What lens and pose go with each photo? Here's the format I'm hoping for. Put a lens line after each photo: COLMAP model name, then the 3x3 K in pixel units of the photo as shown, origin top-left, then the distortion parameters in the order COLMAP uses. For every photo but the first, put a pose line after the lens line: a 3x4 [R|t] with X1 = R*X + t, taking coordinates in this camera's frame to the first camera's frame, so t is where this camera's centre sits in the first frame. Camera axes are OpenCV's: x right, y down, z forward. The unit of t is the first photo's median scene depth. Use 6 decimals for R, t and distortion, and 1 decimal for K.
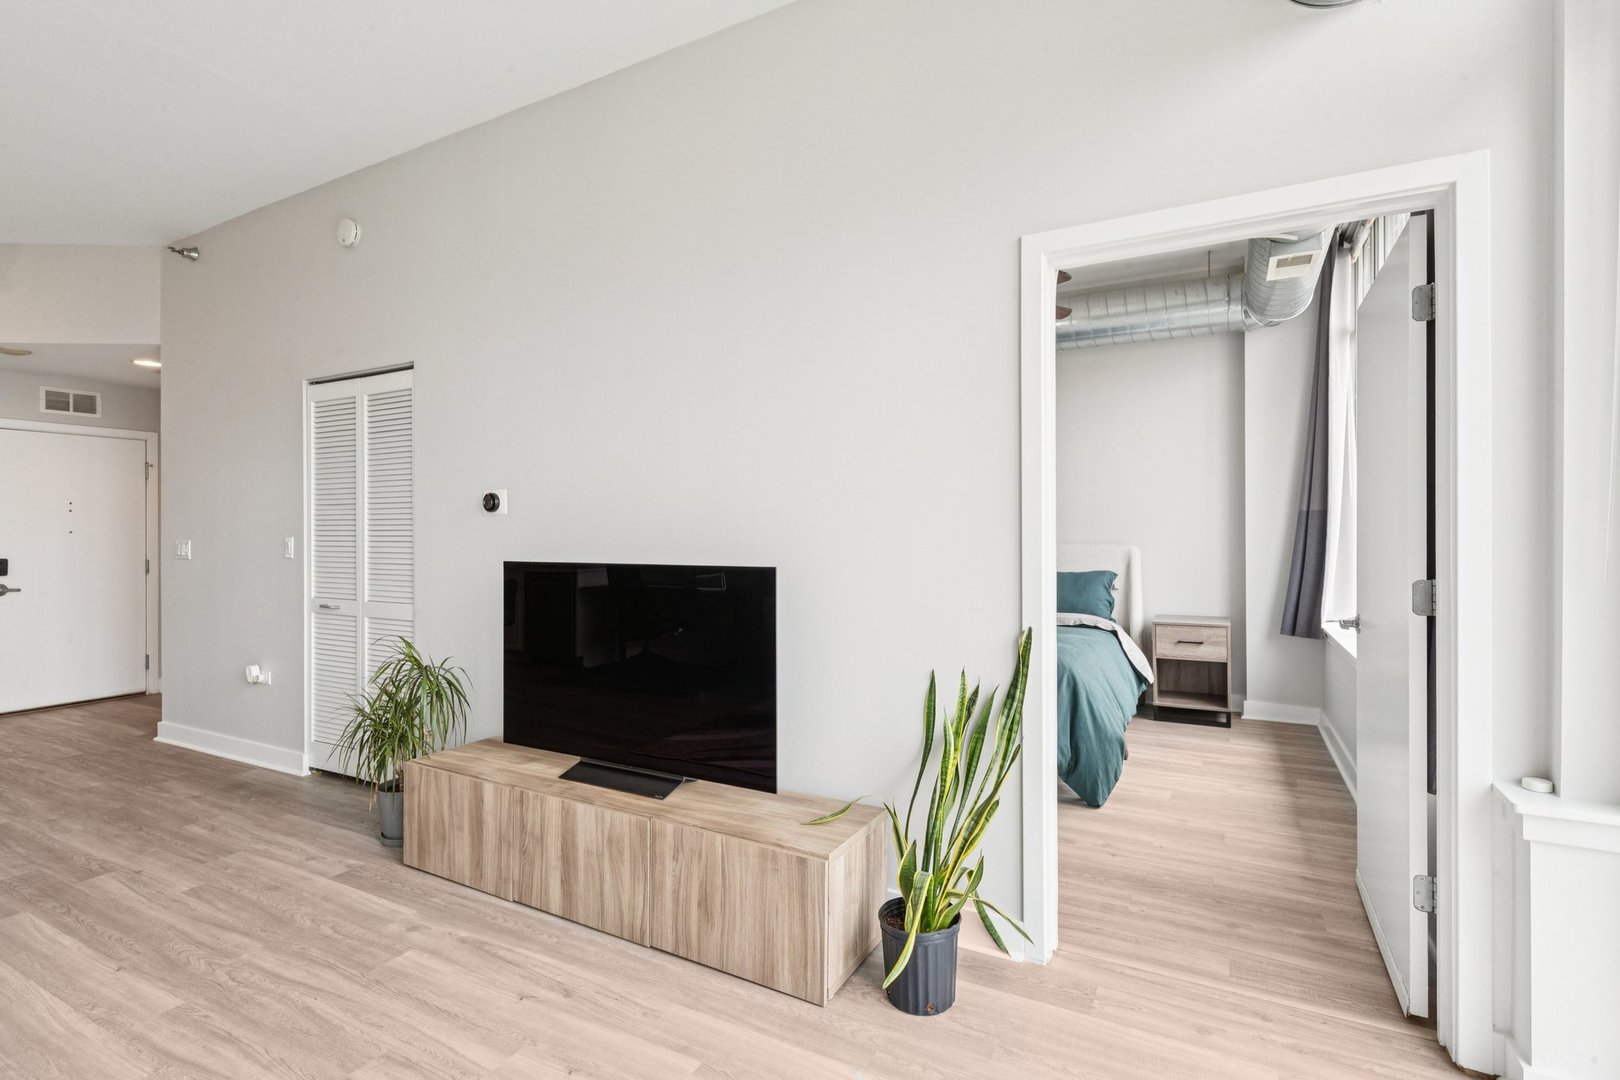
lens RADIAL K [[766.0, 0, 824.2], [0, 766.0, 525.9], [0, 0, 1]] dist [-0.000431, 0.001103]
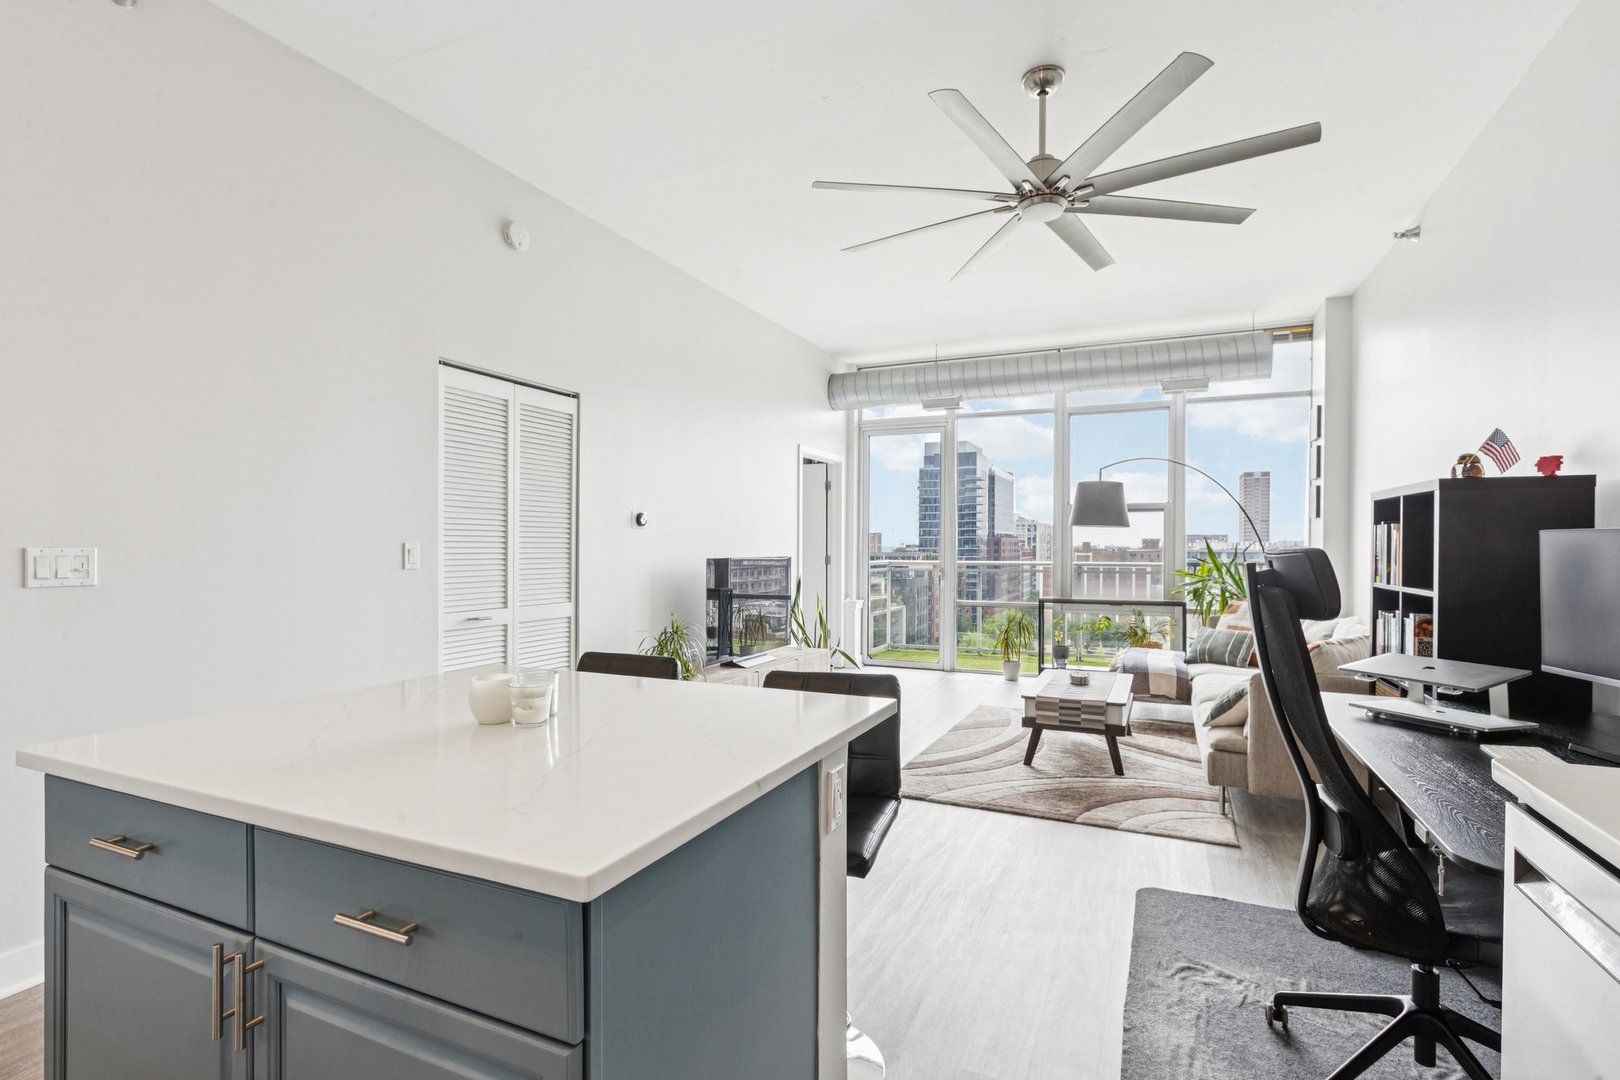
lens RADIAL K [[766.0, 0, 805.1], [0, 766.0, 548.2], [0, 0, 1]] dist [-0.000431, 0.001103]
pose [[-0.057643, -0.001838, 0.998336, -2.711074], [-0.010922, 0.999940, 0.001210, 0.024020], [-0.998278, -0.010834, -0.057659, 1.132172]]
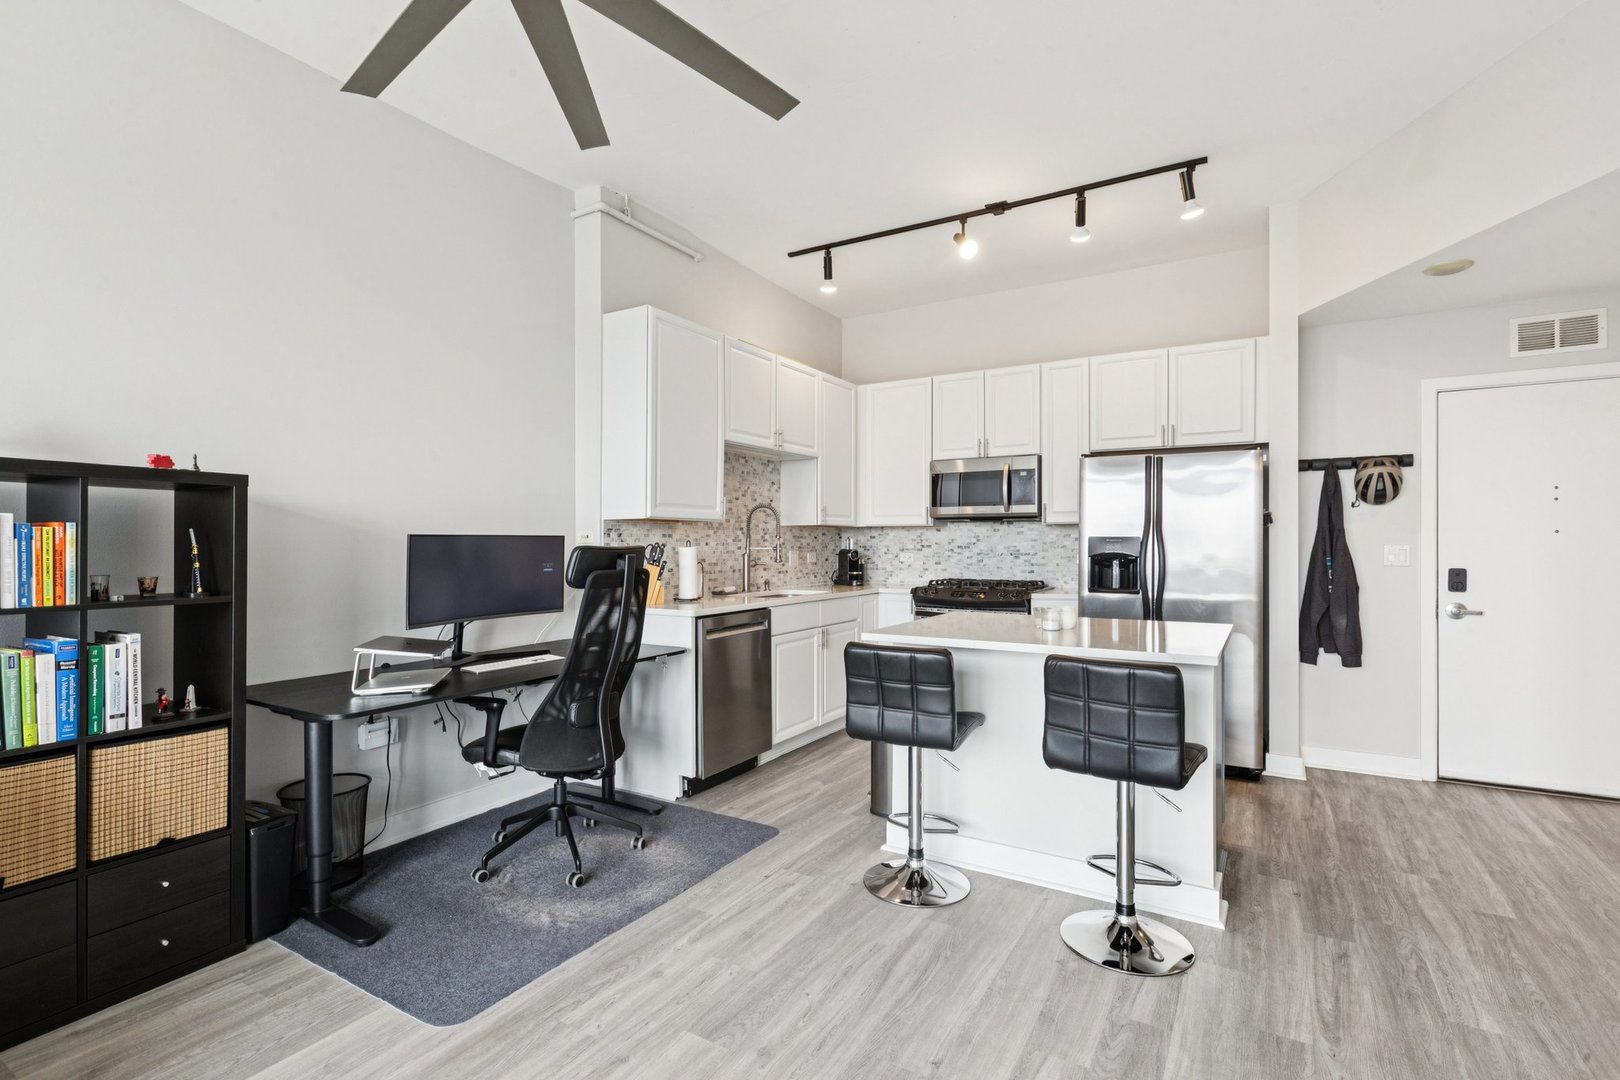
lens RADIAL K [[766.0, 0, 804.1], [0, 766.0, 545.3], [0, 0, 1]] dist [-0.000431, 0.001103]
pose [[-0.054973, 0.010950, -0.998428, -0.728498], [0.012172, 0.999873, 0.010296, 0.012299], [0.998414, -0.011586, -0.055100, 0.979304]]
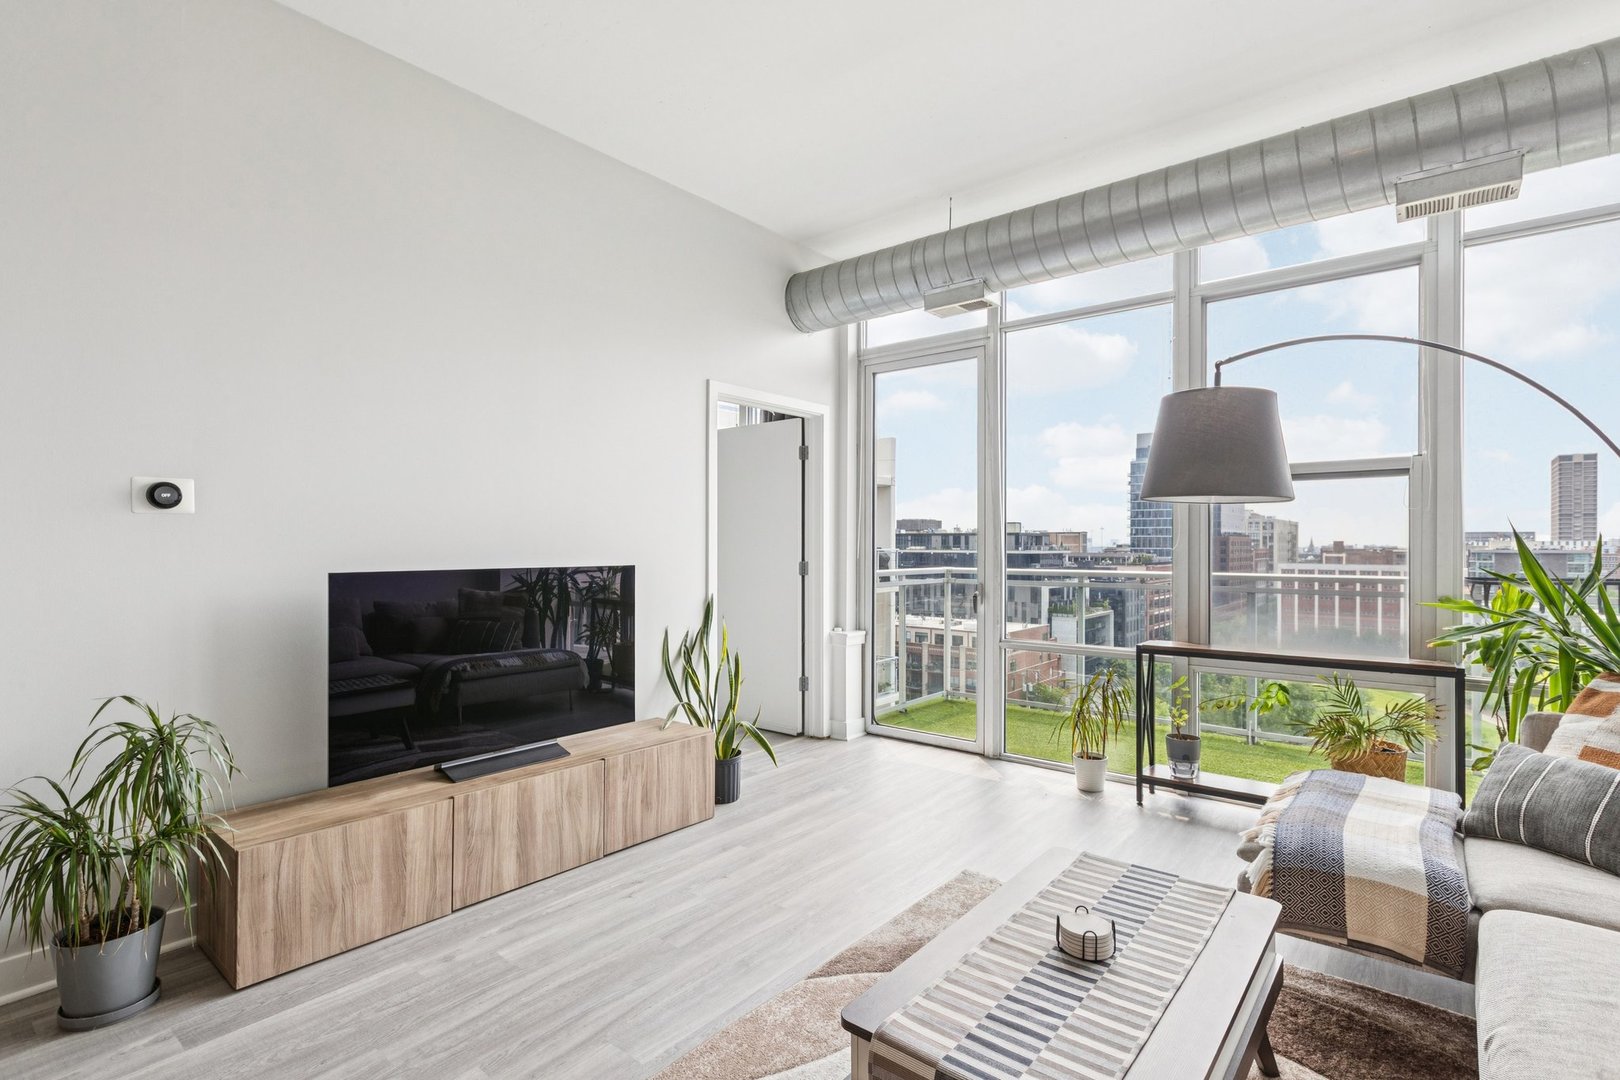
lens RADIAL K [[766.0, 0, 807.2], [0, 766.0, 542.4], [0, 0, 1]] dist [-0.000431, 0.001103]
pose [[0.196698, 0.005626, 0.980448, -1.487375], [-0.010118, 0.999942, -0.003708, 0.012897], [-0.980412, -0.009191, 0.196744, 0.415273]]
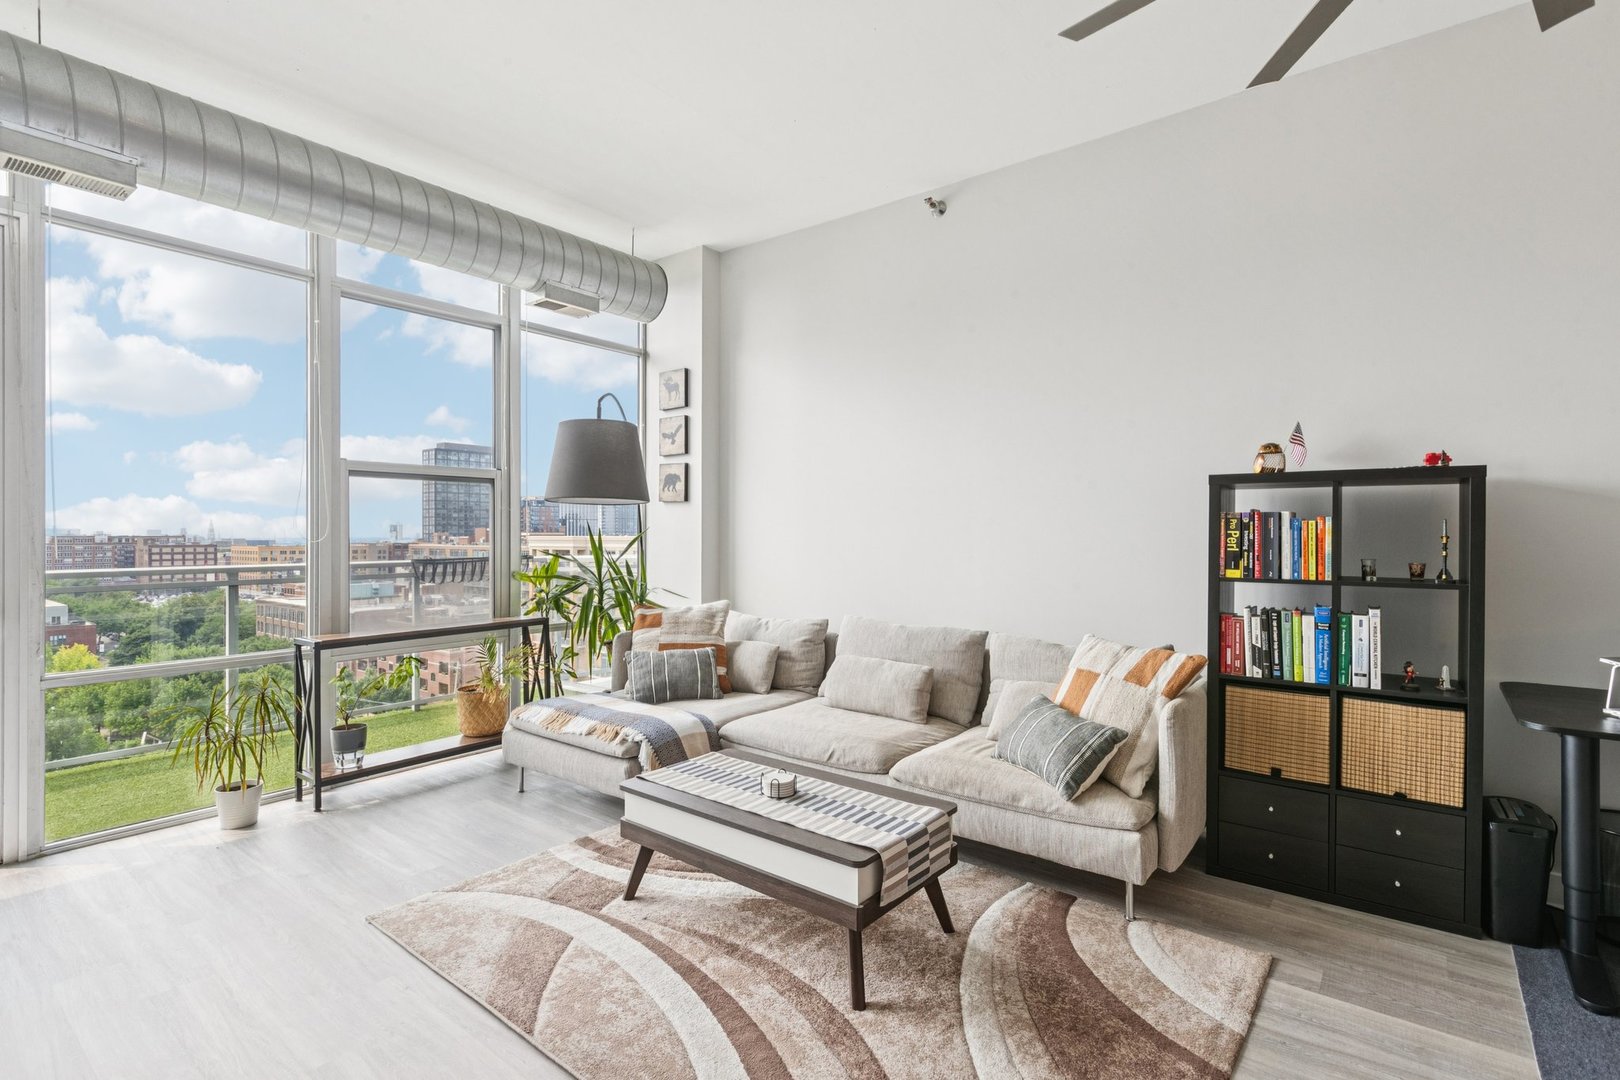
lens RADIAL K [[766.0, 0, 799.1], [0, 766.0, 534.5], [0, 0, 1]] dist [-0.000431, 0.001103]
pose [[-0.983466, 0.004103, 0.181046, -0.991216], [0.002161, 0.999938, -0.010927, 0.021807], [-0.181079, -0.010355, -0.983414, 1.345841]]
